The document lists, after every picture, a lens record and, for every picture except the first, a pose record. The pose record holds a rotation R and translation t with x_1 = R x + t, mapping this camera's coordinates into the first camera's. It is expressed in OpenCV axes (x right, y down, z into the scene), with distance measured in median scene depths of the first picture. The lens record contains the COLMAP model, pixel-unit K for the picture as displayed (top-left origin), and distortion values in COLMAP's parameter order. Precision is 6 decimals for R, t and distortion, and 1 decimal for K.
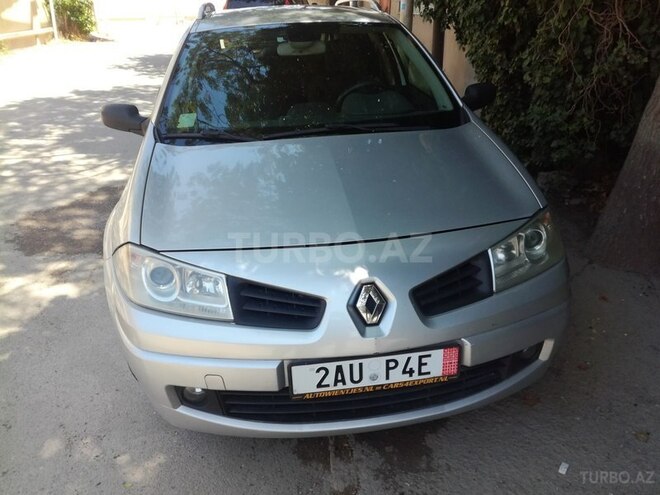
lens RADIAL K [[545.1, 0, 322.1], [0, 545.1, 247.6], [0, 0, 1]] dist [0.082477, -0.164972]
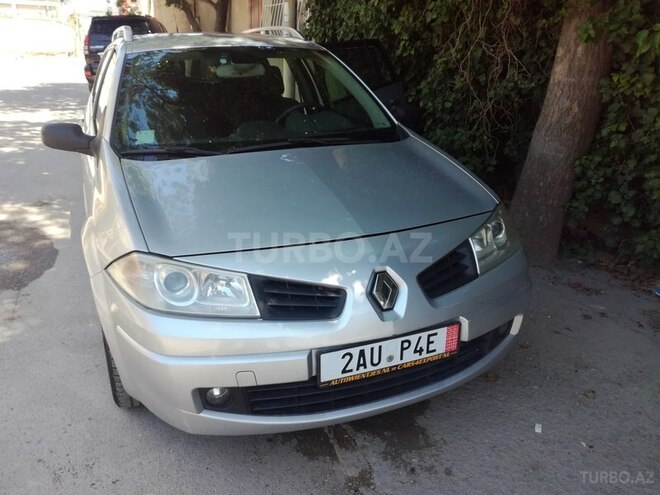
lens RADIAL K [[545.1, 0, 322.1], [0, 545.1, 247.6], [0, 0, 1]] dist [0.082477, -0.164972]
pose [[0.971652, -0.057477, 0.229321, -0.262237], [0.070875, 0.996200, -0.050614, 0.060189], [-0.225540, 0.065432, 0.972034, -0.037103]]
